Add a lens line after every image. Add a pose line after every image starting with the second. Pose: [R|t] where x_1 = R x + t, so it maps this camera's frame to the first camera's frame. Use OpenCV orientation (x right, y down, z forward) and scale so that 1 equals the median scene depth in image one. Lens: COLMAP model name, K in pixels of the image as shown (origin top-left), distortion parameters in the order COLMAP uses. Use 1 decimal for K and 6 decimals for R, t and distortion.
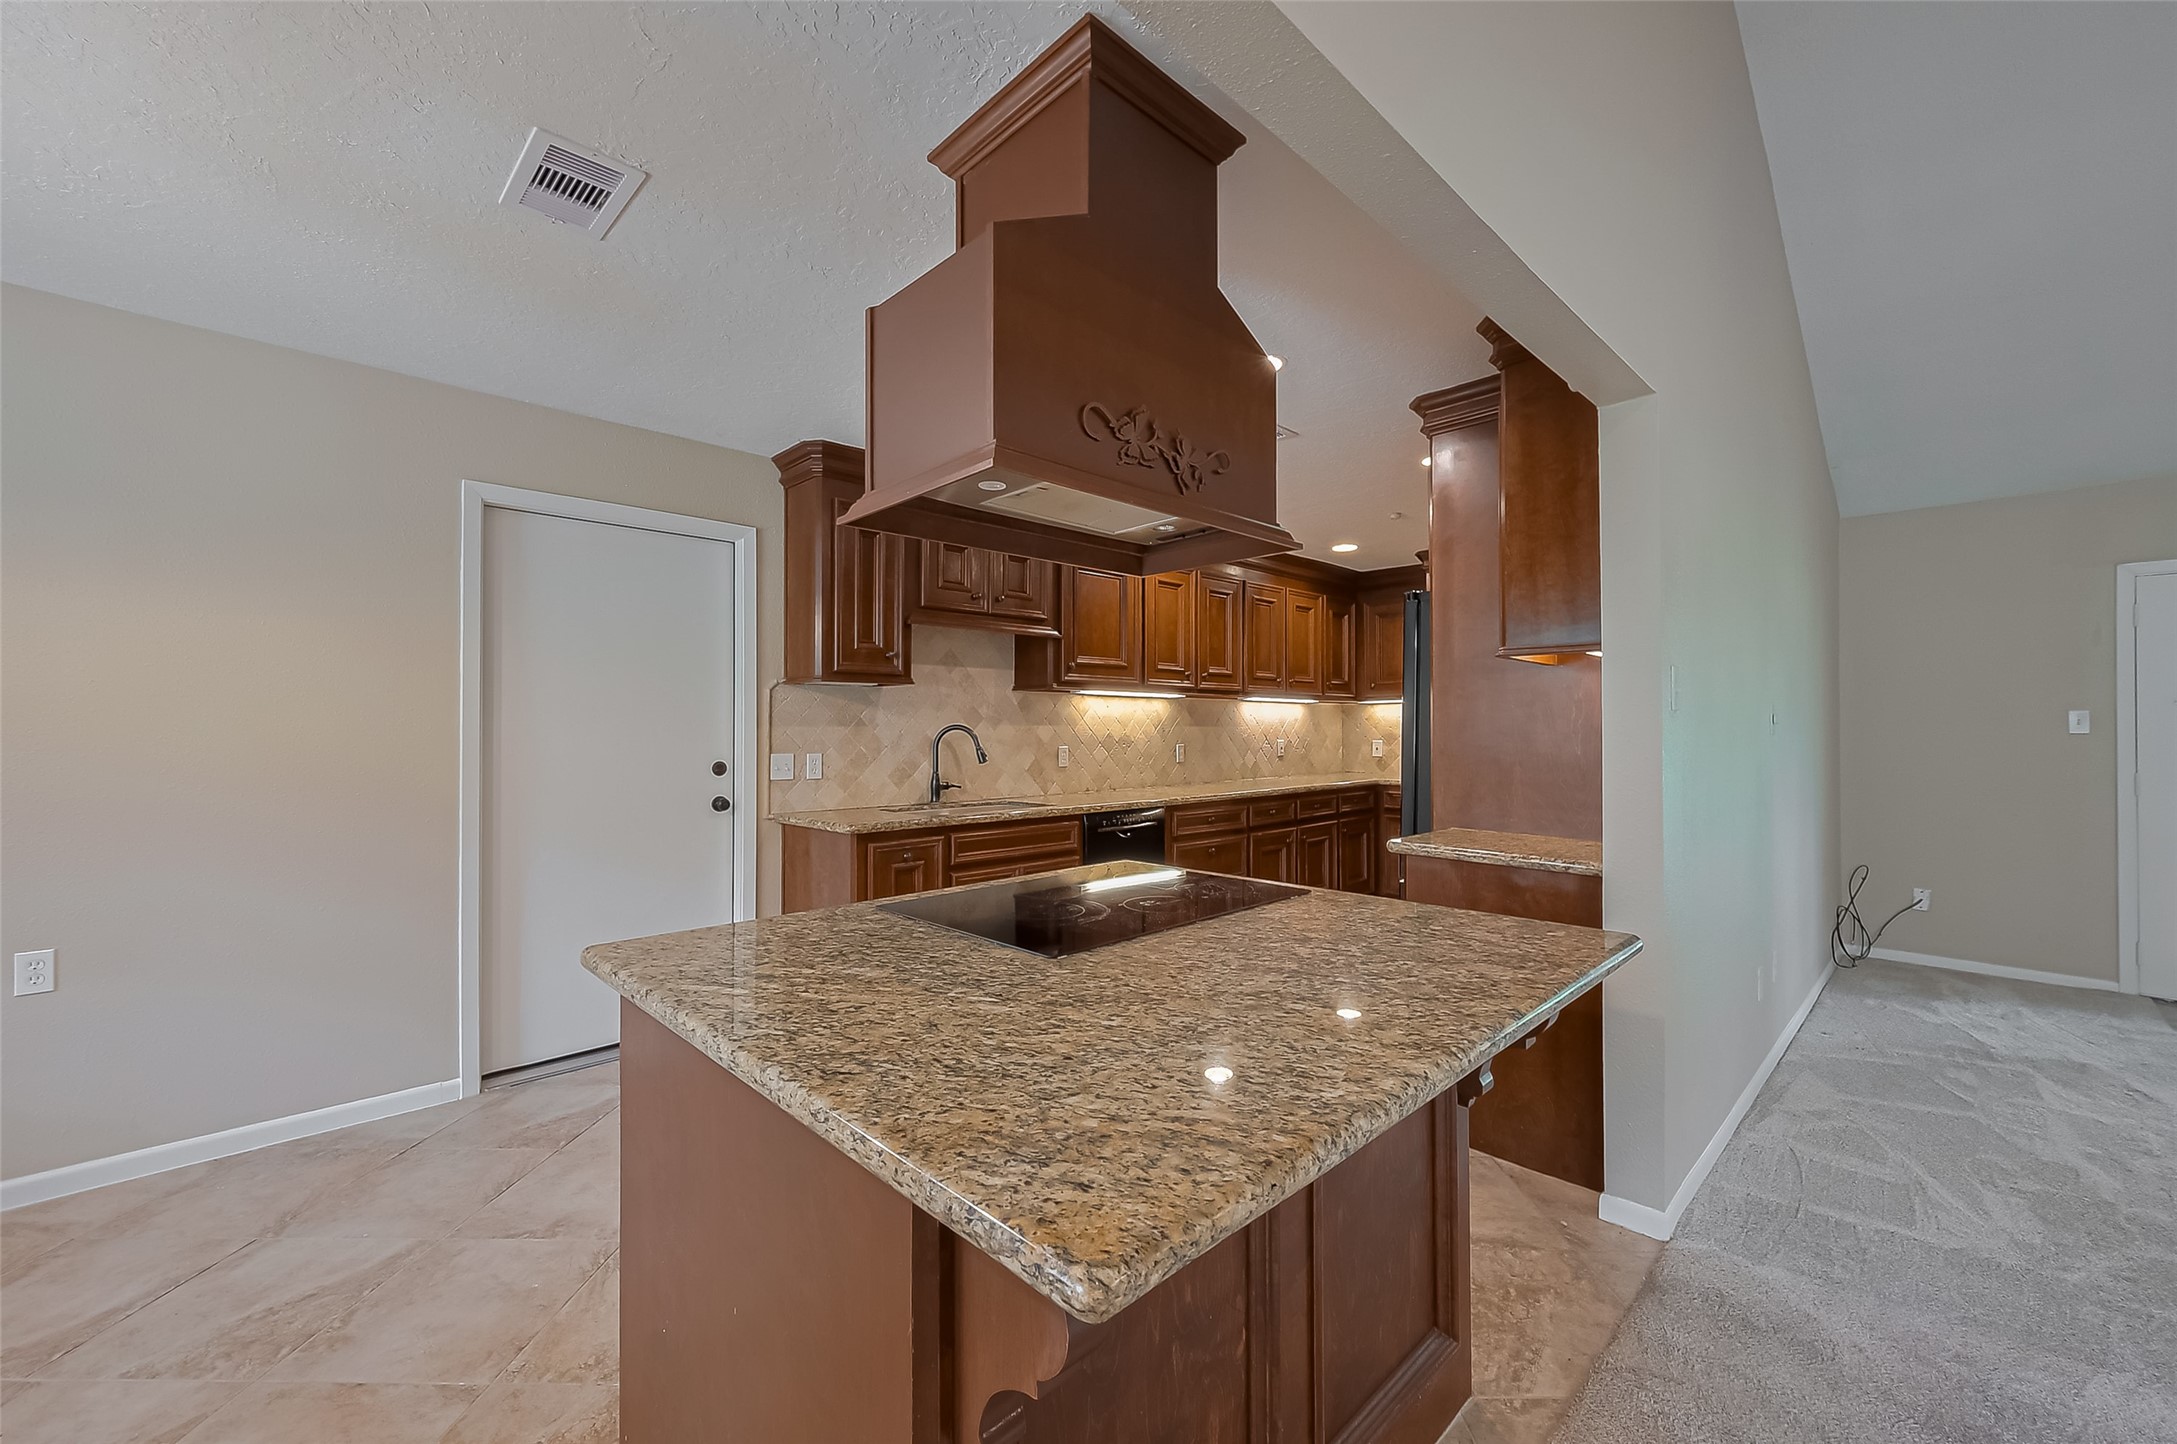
lens RADIAL K [[871.6, 0, 1092.7], [0, 871.6, 722.5], [0, 0, 1]] dist [-0.000993, 0.000395]
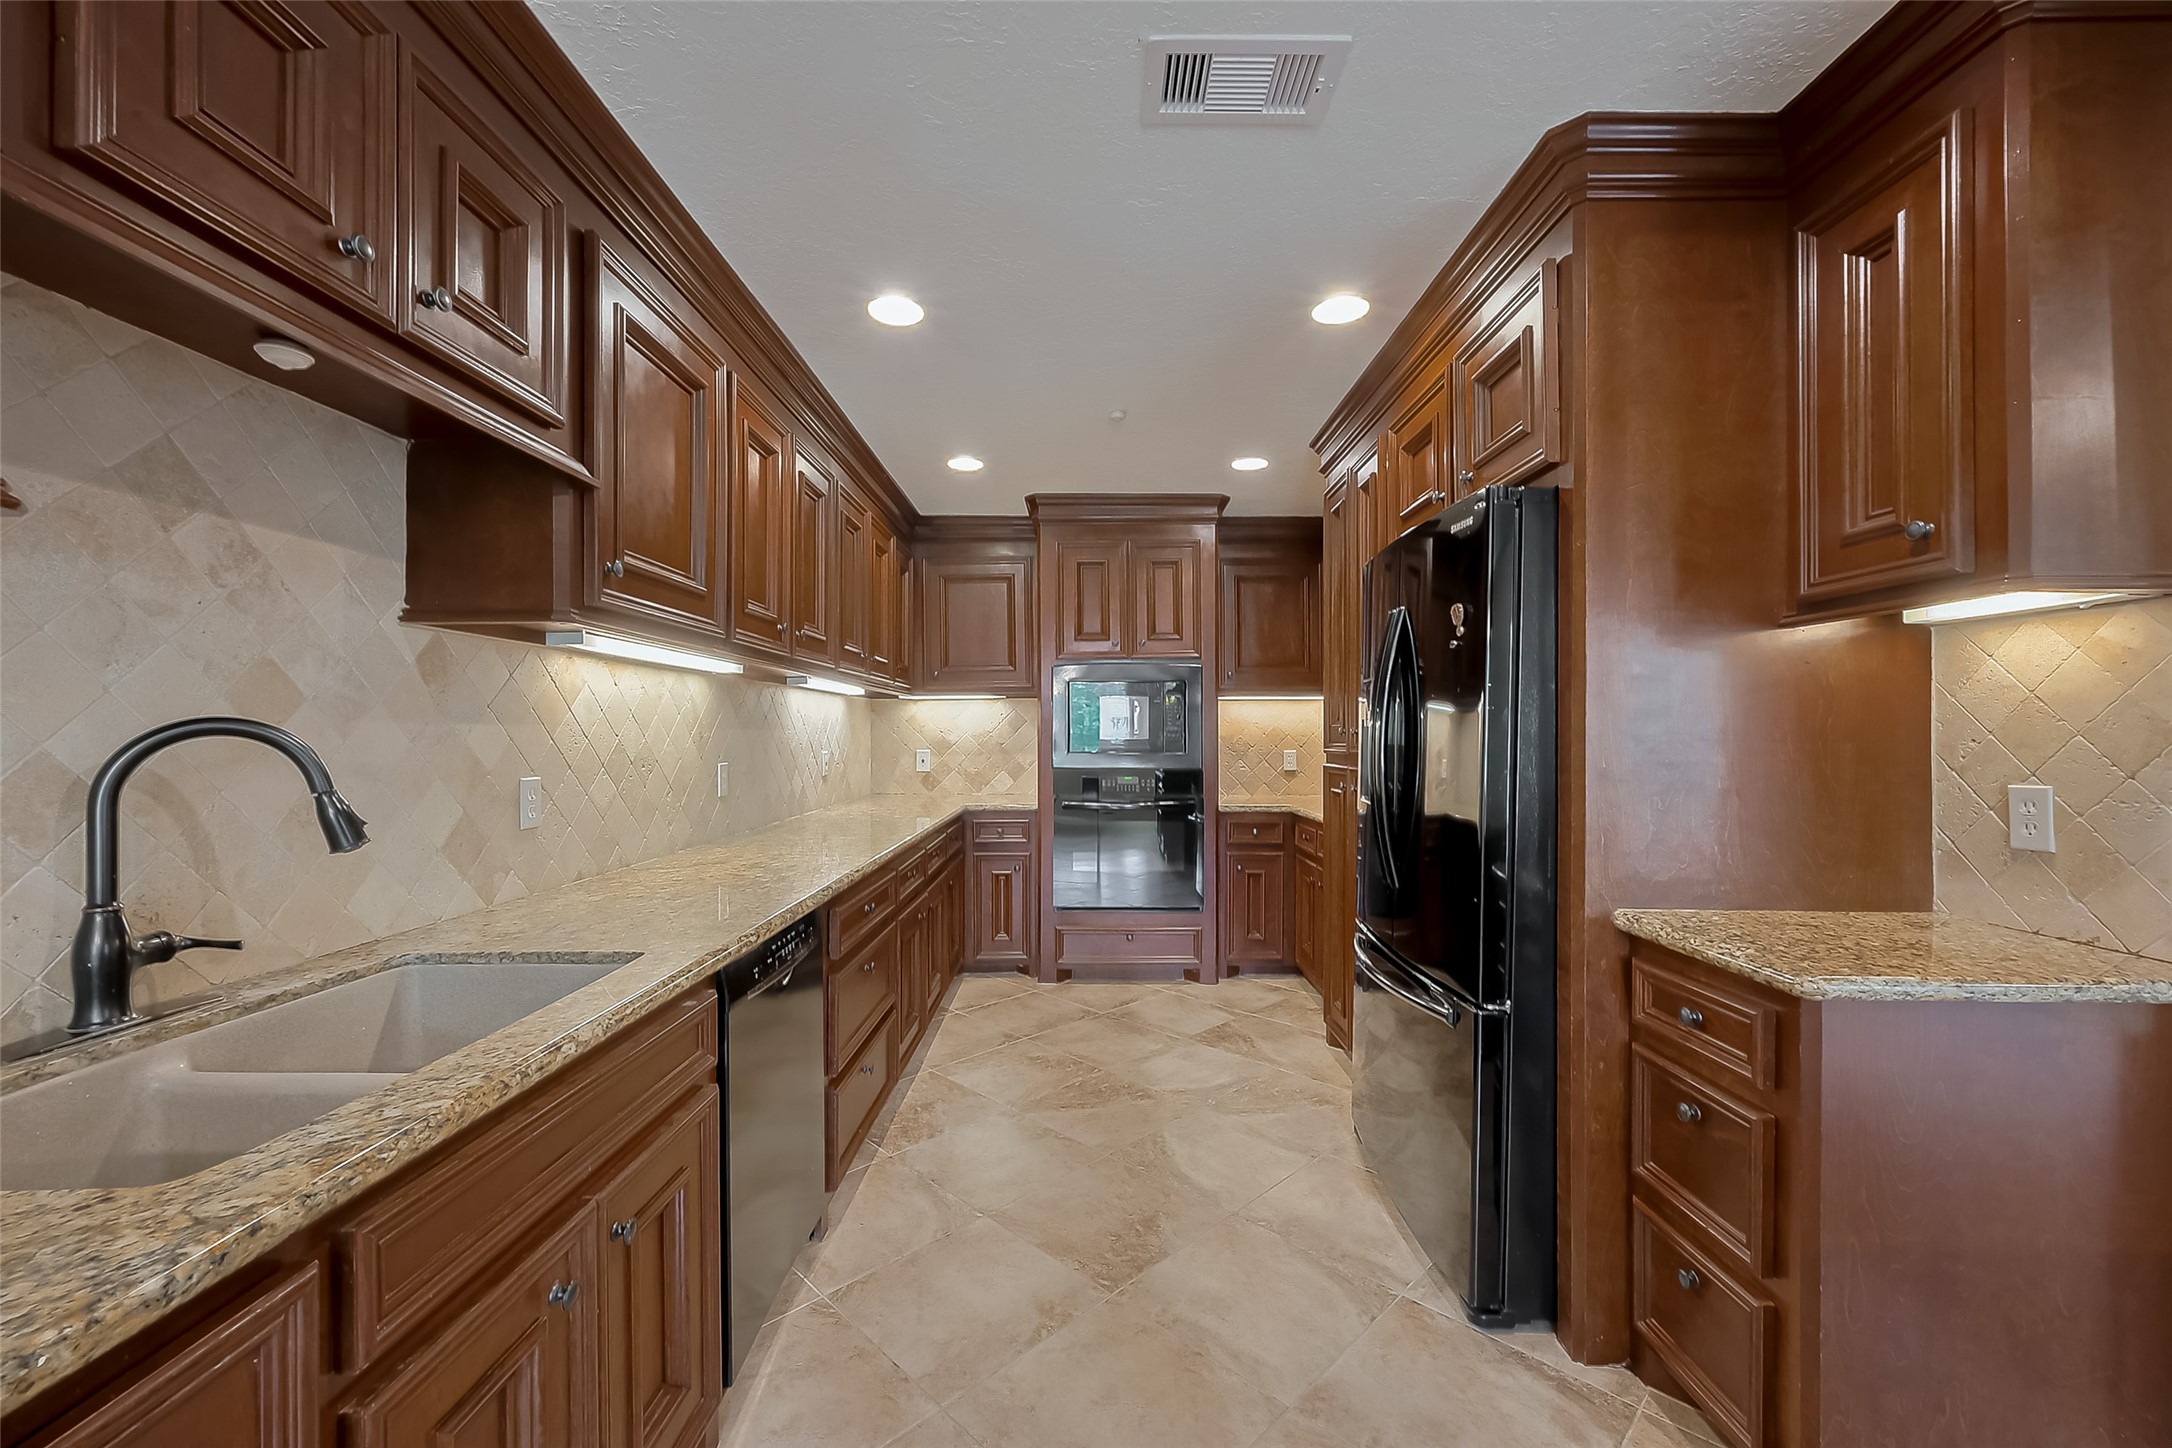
lens RADIAL K [[867.1, 0, 1089.9], [0, 867.1, 732.6], [0, 0, 1]] dist [0.001631, -0.000611]
pose [[0.698242, 0.001799, 0.715860, -0.161615], [-0.005638, 0.999980, 0.002987, 0.005235], [-0.715840, -0.006122, 0.698238, 0.623403]]
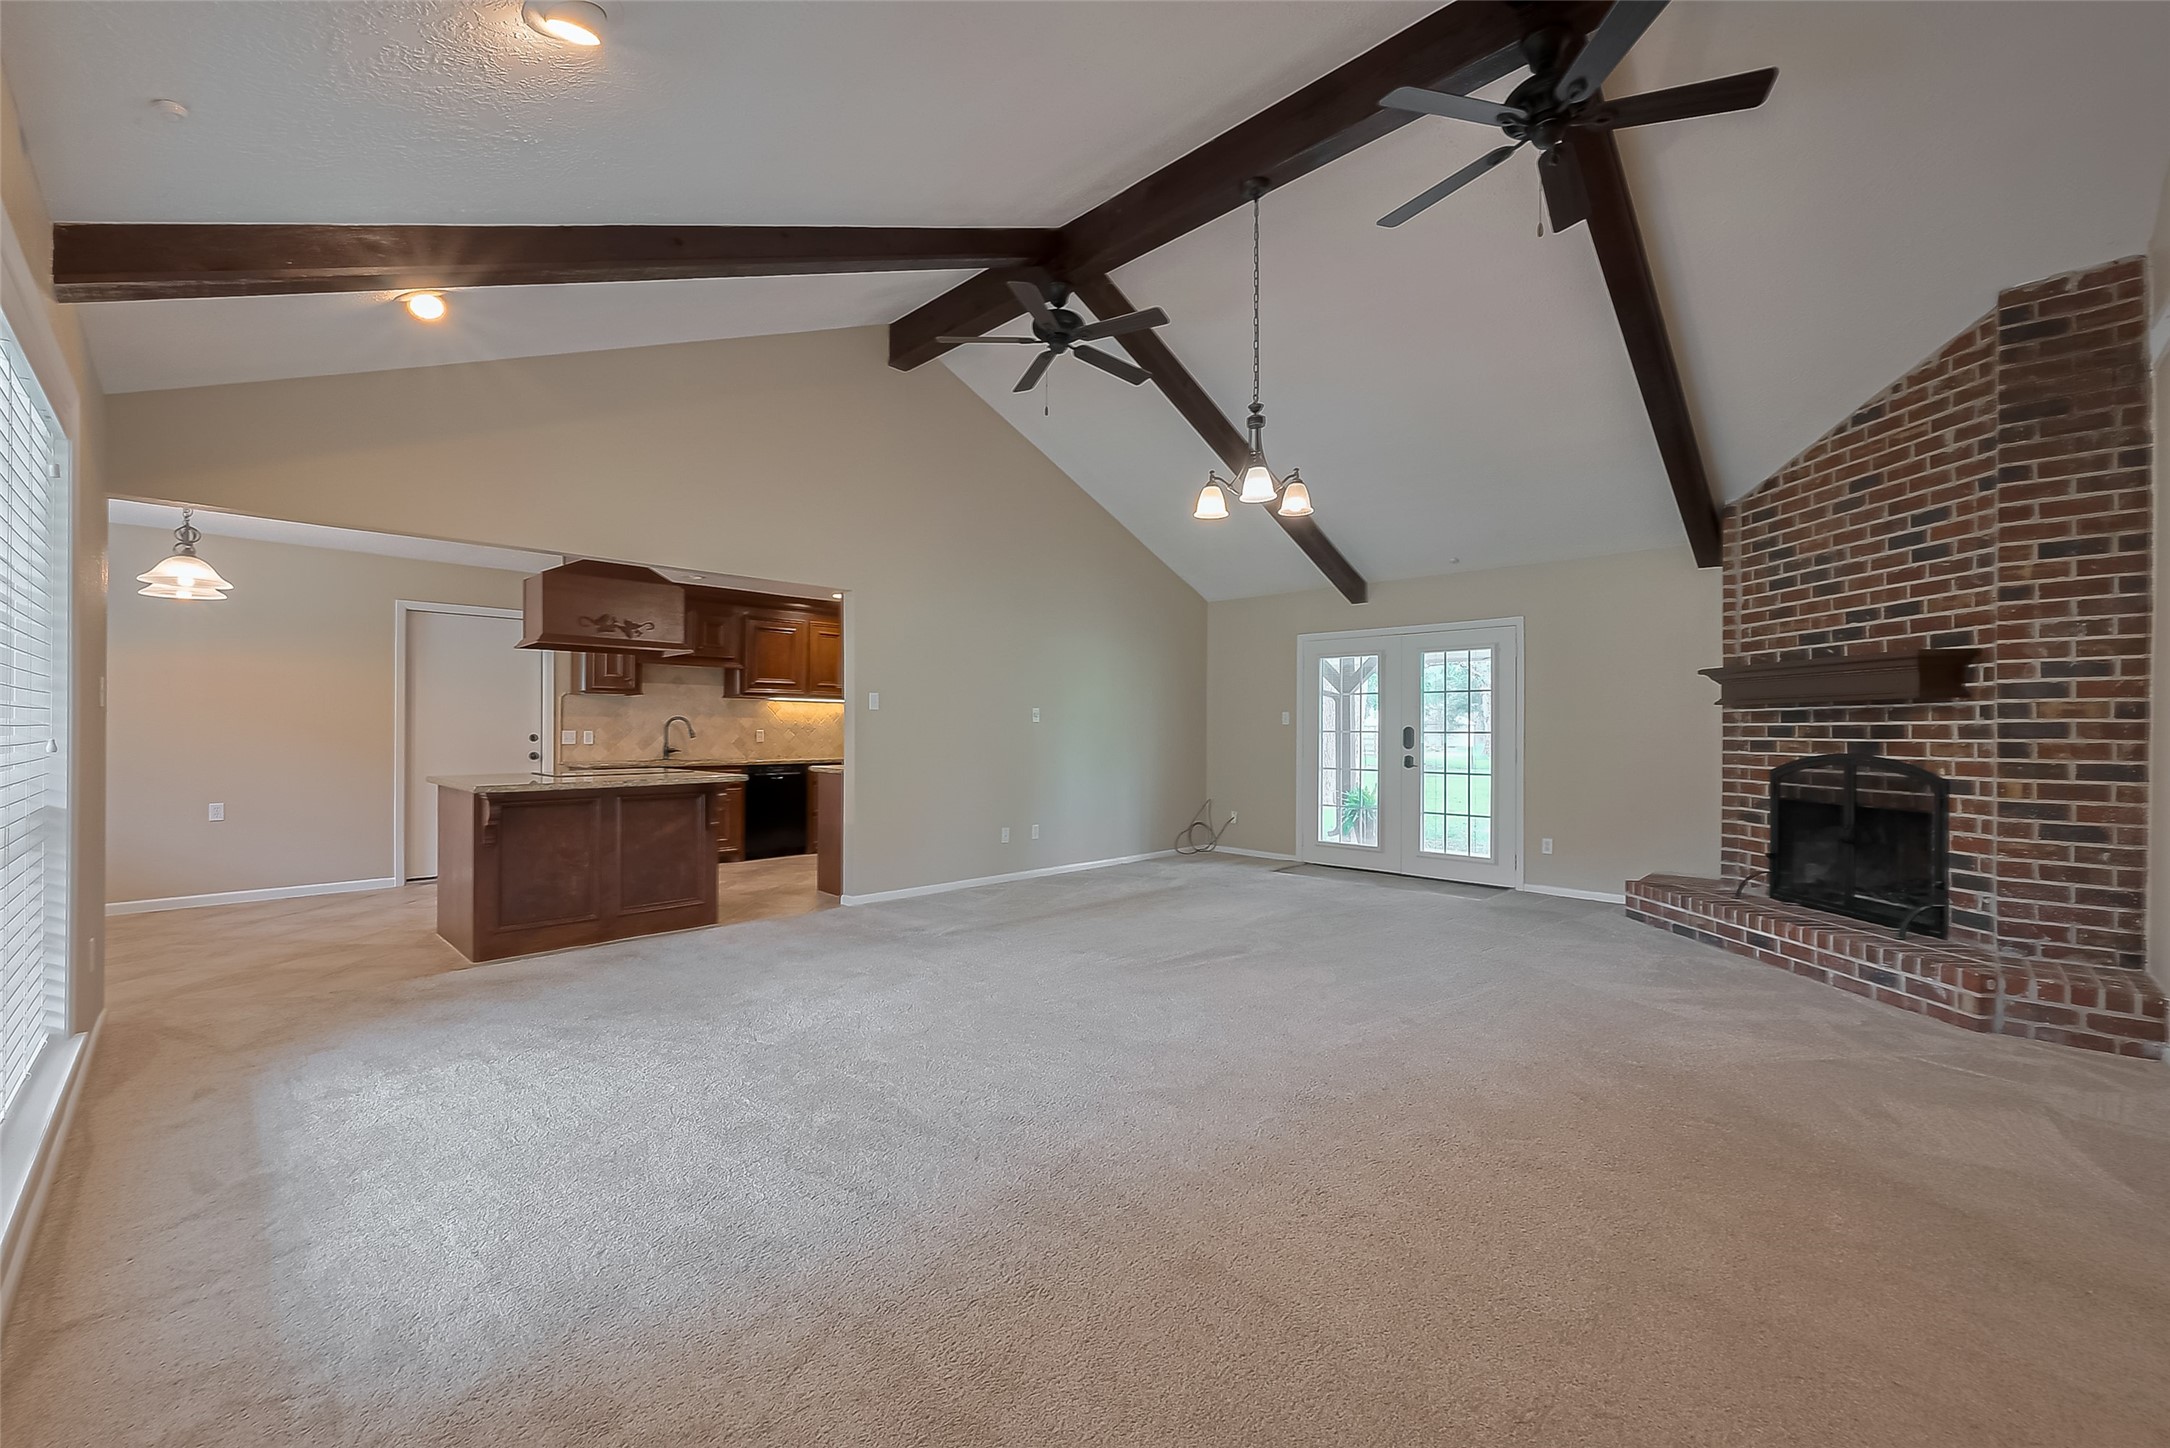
lens RADIAL K [[866.3, 0, 1090.2], [0, 866.3, 729.4], [0, 0, 1]] dist [0.001631, -0.000611]
pose [[0.999611, 0.004998, 0.027430, 0.662428], [-0.005187, 0.999963, 0.006831, 0.012709], [-0.027395, -0.006971, 0.999600, -0.844943]]
